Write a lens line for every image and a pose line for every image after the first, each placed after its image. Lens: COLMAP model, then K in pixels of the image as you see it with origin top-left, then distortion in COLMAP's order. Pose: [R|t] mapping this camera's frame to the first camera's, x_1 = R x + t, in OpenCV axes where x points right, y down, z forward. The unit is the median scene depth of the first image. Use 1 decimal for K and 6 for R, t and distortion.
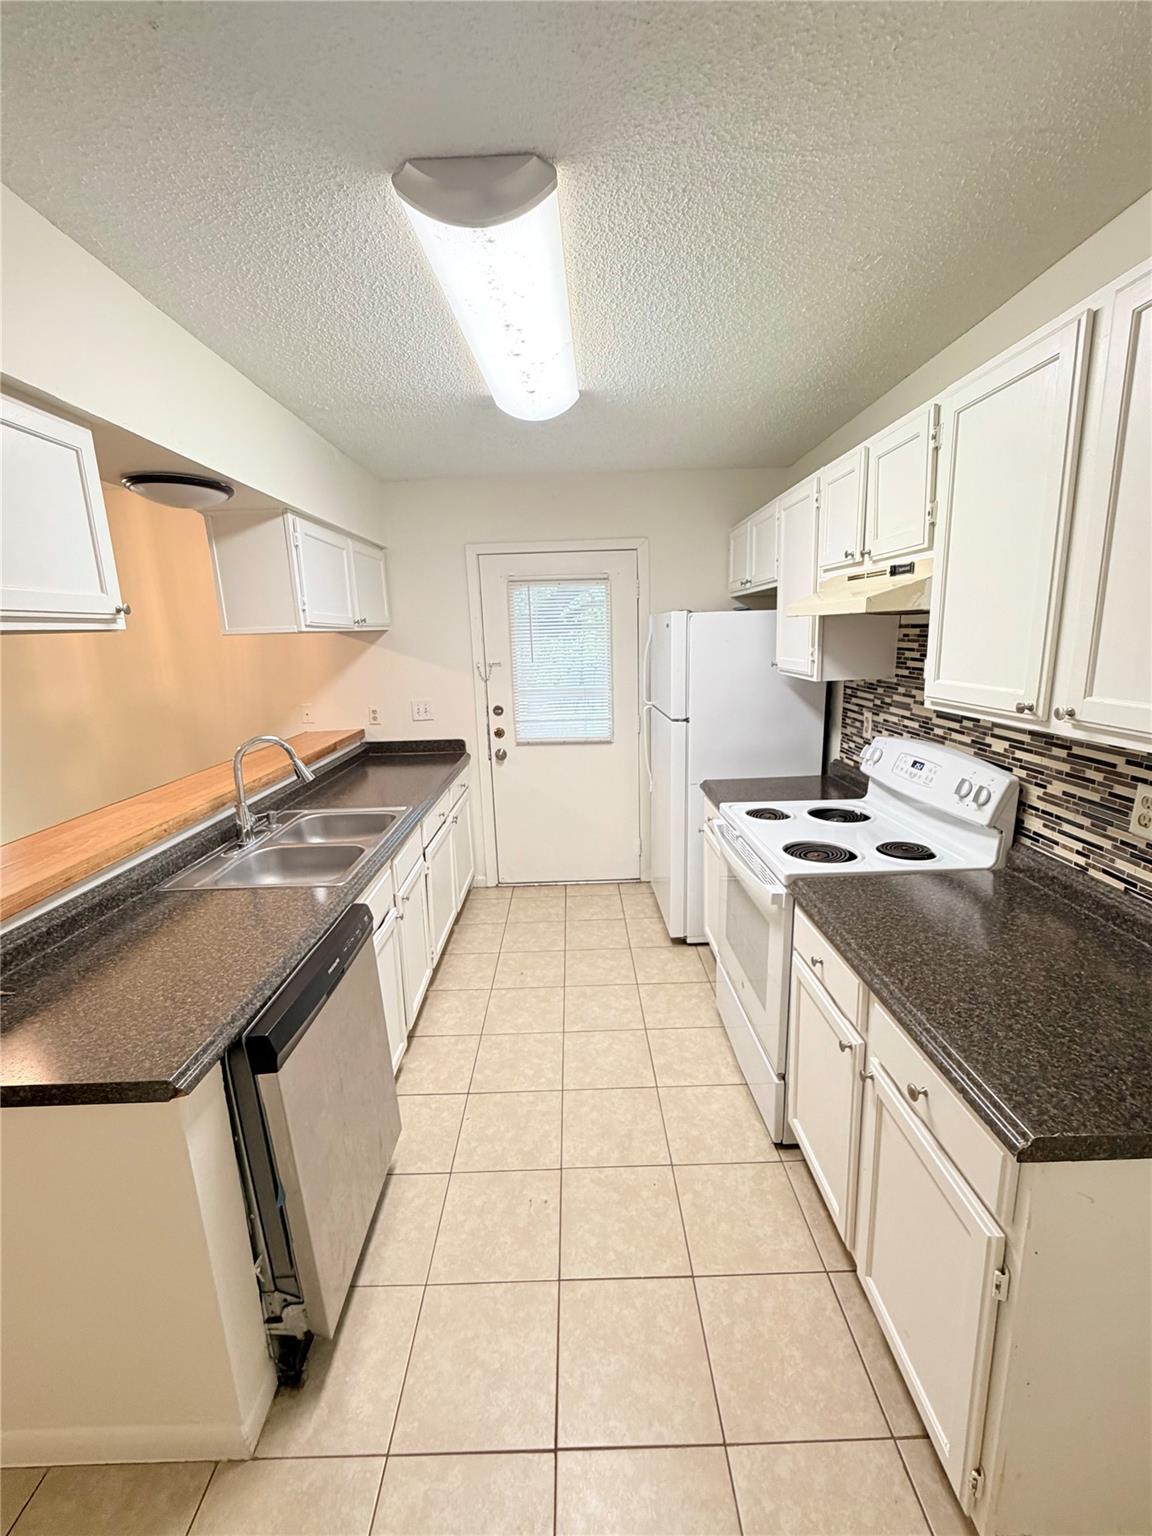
lens RADIAL K [[626.2, 0, 574.4], [0, 626.2, 770.9], [0, 0, 1]] dist [-0.000800, -0.000338]
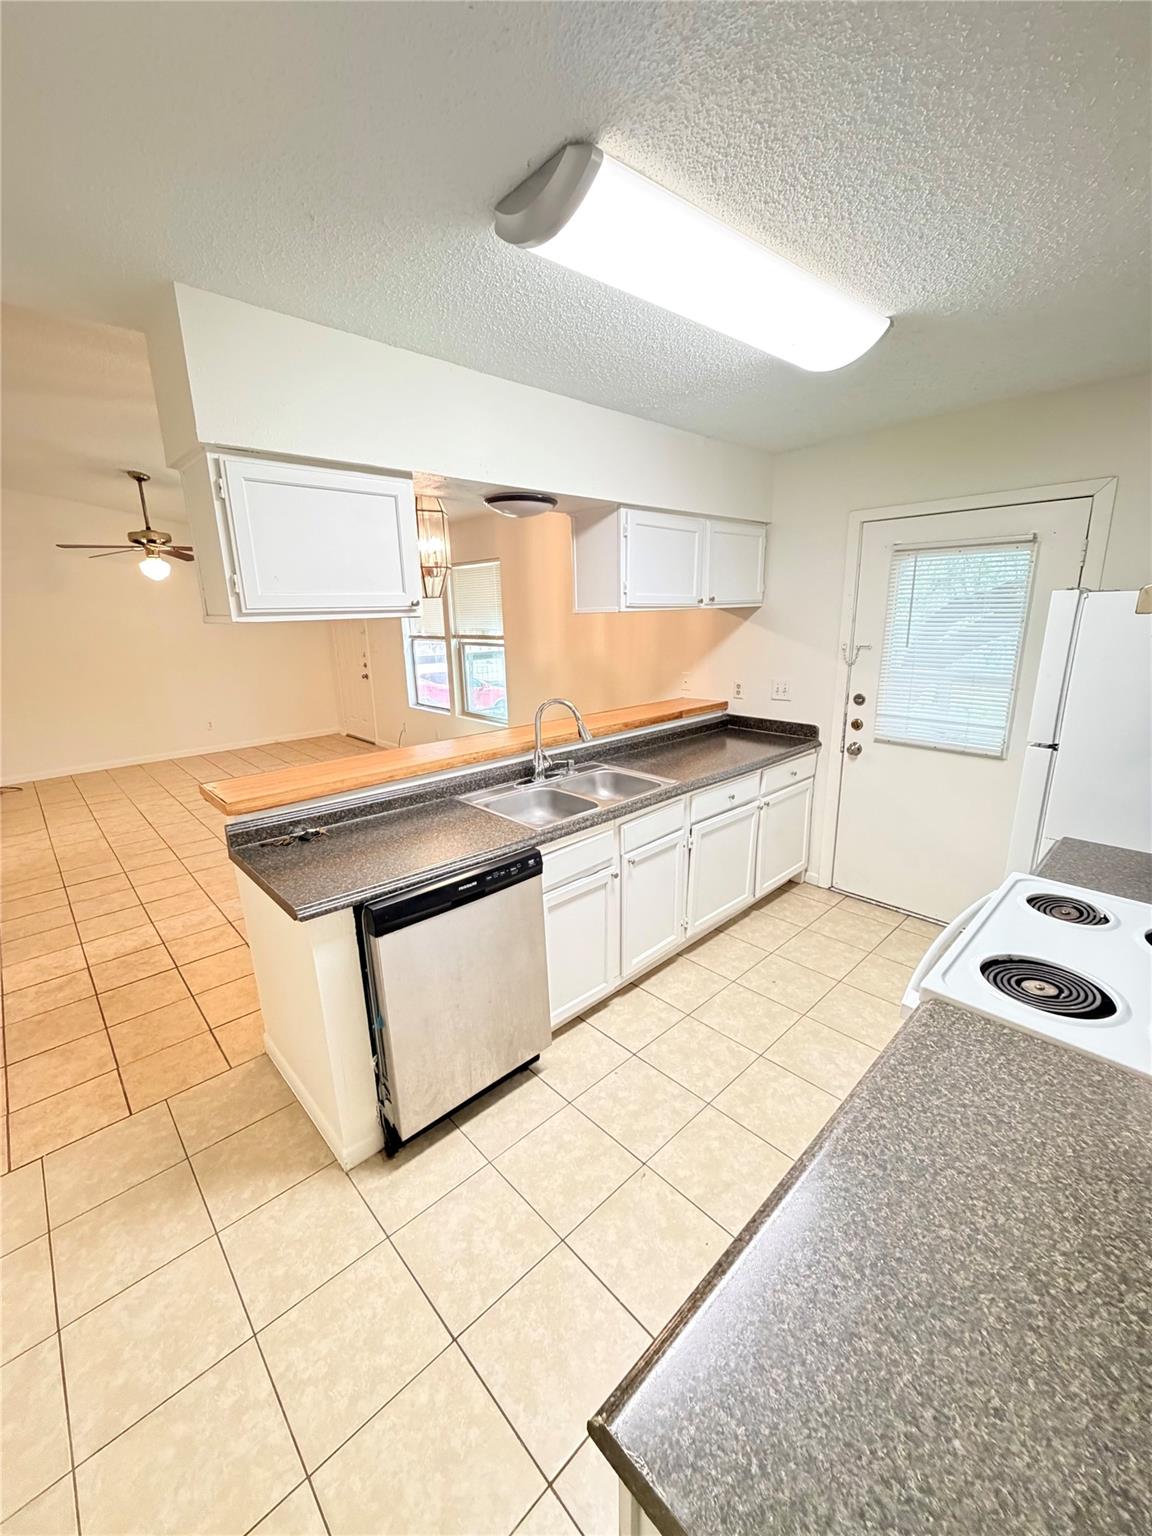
lens RADIAL K [[612.2, 0, 574.3], [0, 612.2, 766.5], [0, 0, 1]] dist [-0.001076, -0.000053]
pose [[0.678849, 0.198696, -0.706883, 0.441049], [-0.158532, 0.979647, 0.123121, -0.086076], [0.716960, 0.028483, 0.696533, 0.204243]]
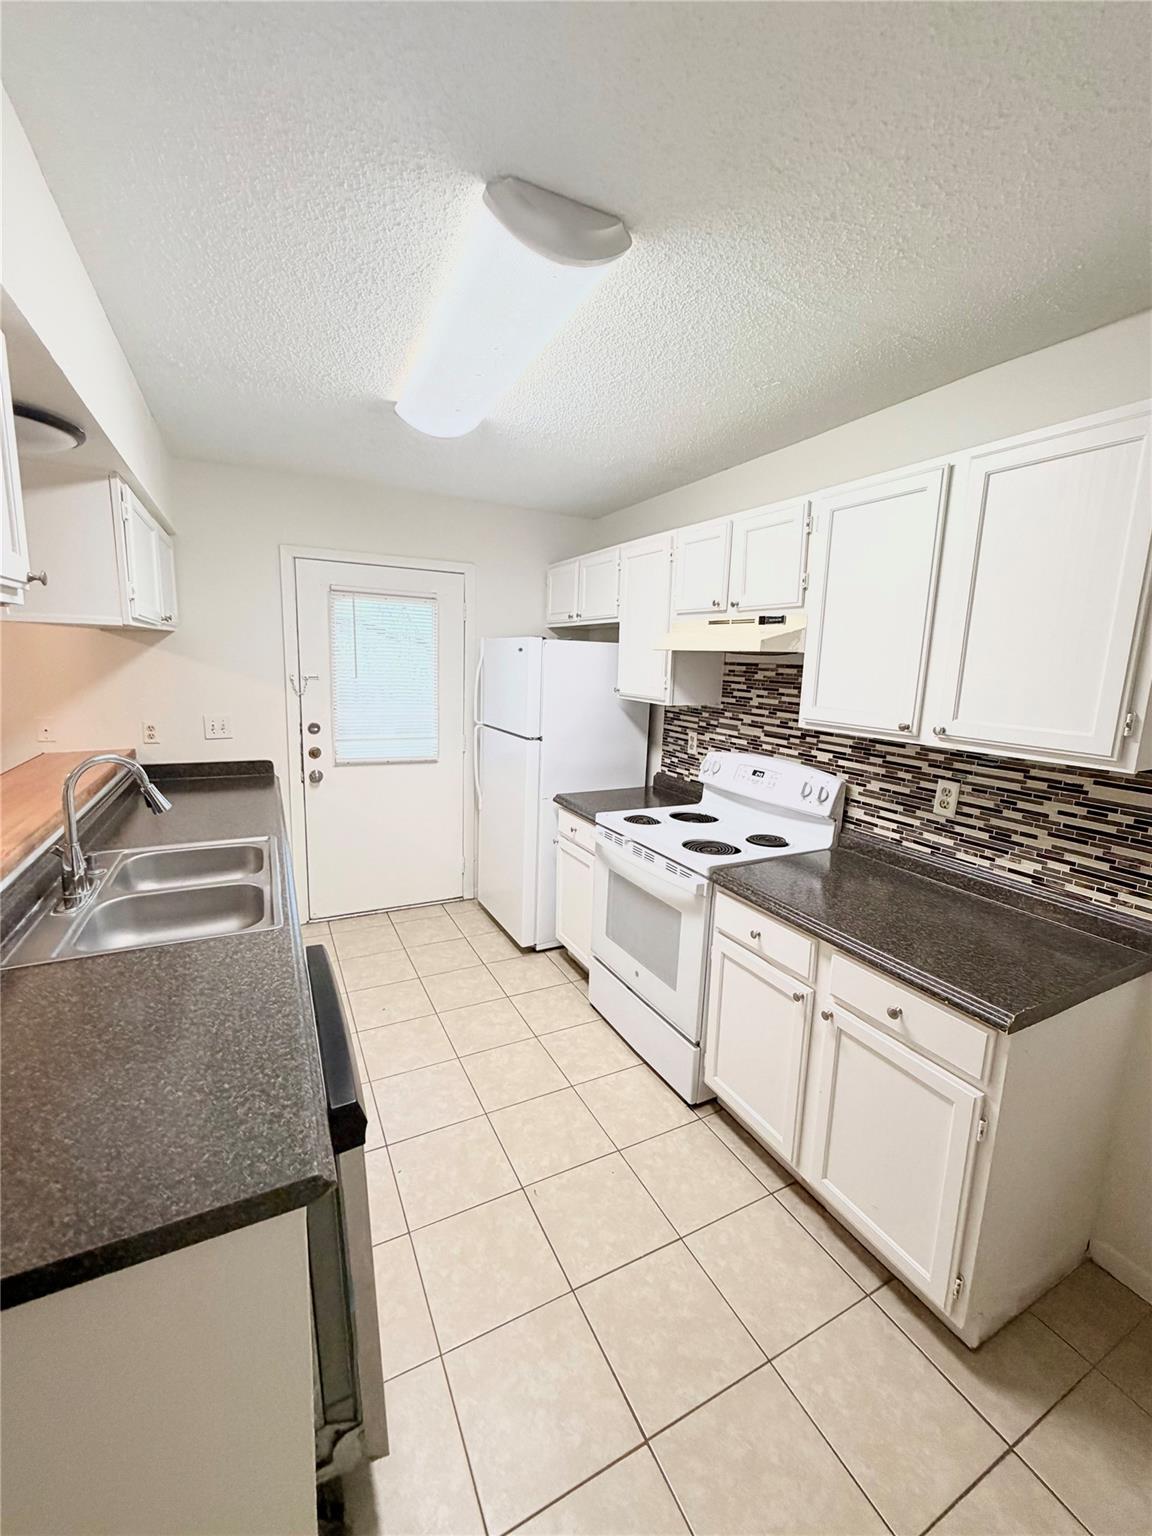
lens RADIAL K [[612.2, 0, 574.3], [0, 612.2, 766.5], [0, 0, 1]] dist [-0.001076, -0.000053]
pose [[0.892025, -0.016356, 0.451689, -0.350123], [0.035380, 0.998806, -0.033702, 0.005326], [-0.450599, 0.046043, 0.891539, 0.065400]]
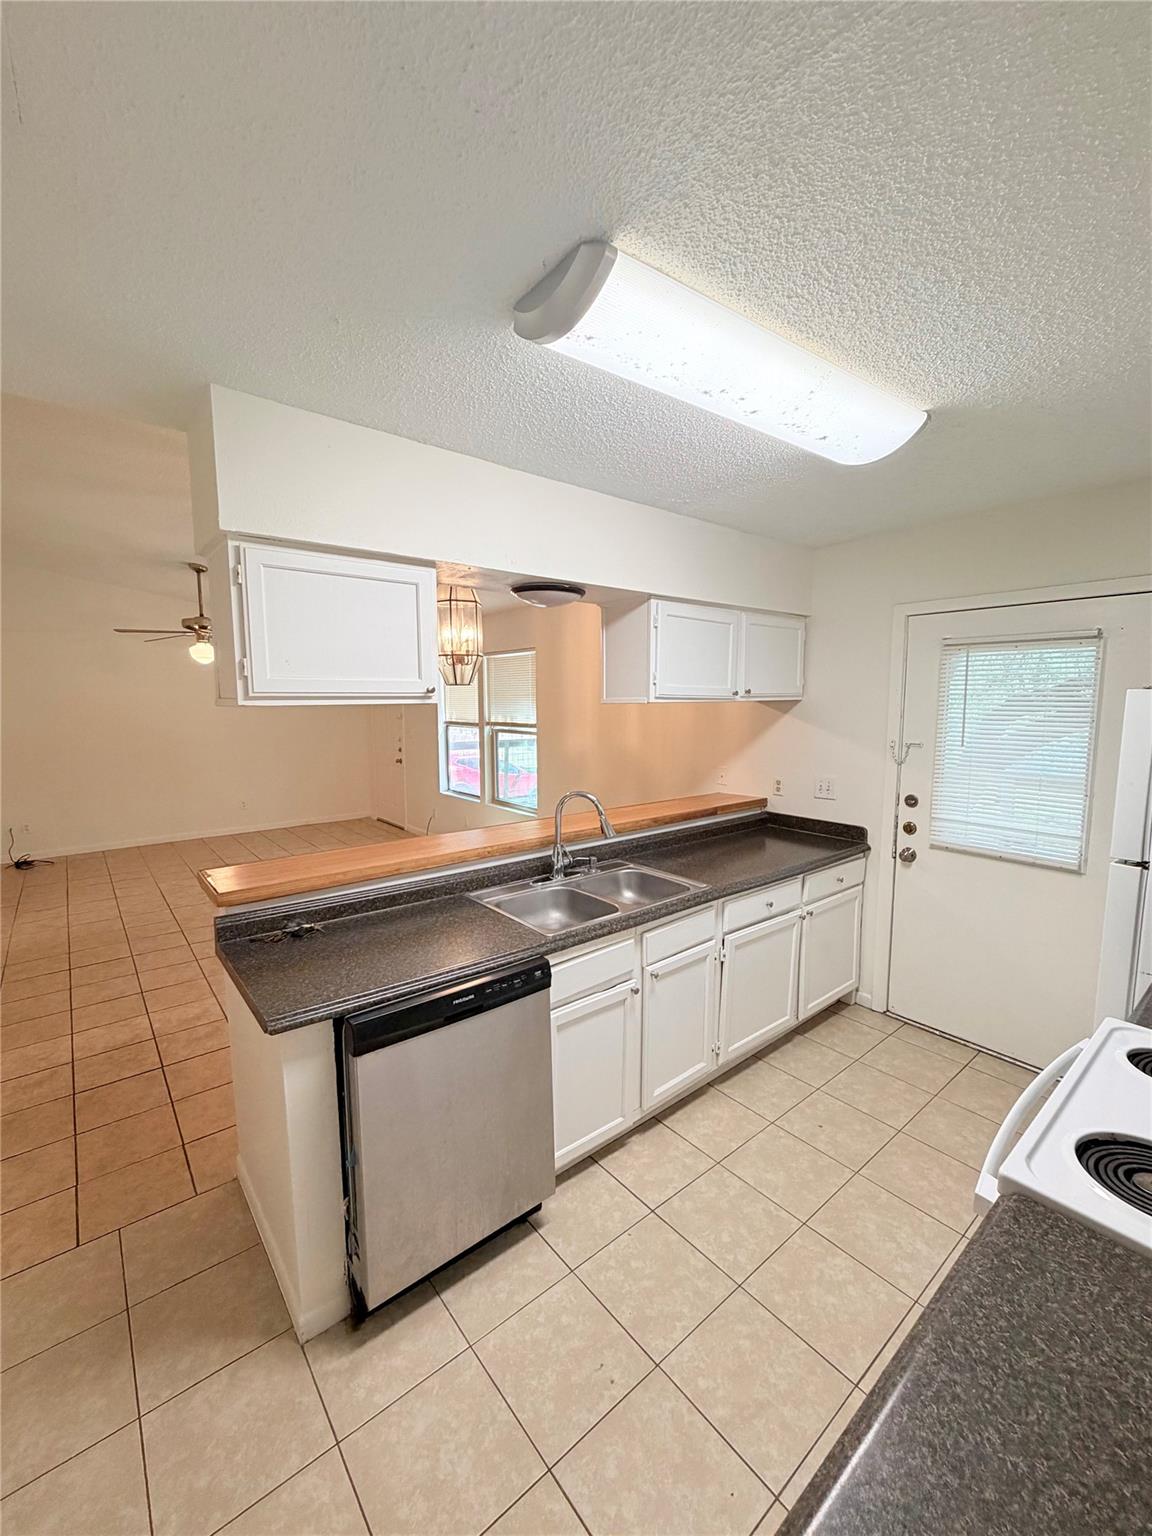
lens RADIAL K [[626.2, 0, 574.4], [0, 626.2, 770.9], [0, 0, 1]] dist [-0.000800, -0.000338]
pose [[0.627696, 0.118076, -0.769452, 0.420325], [-0.185112, 0.982717, -0.000206, -0.099848], [0.756129, 0.142564, 0.638705, 0.267789]]
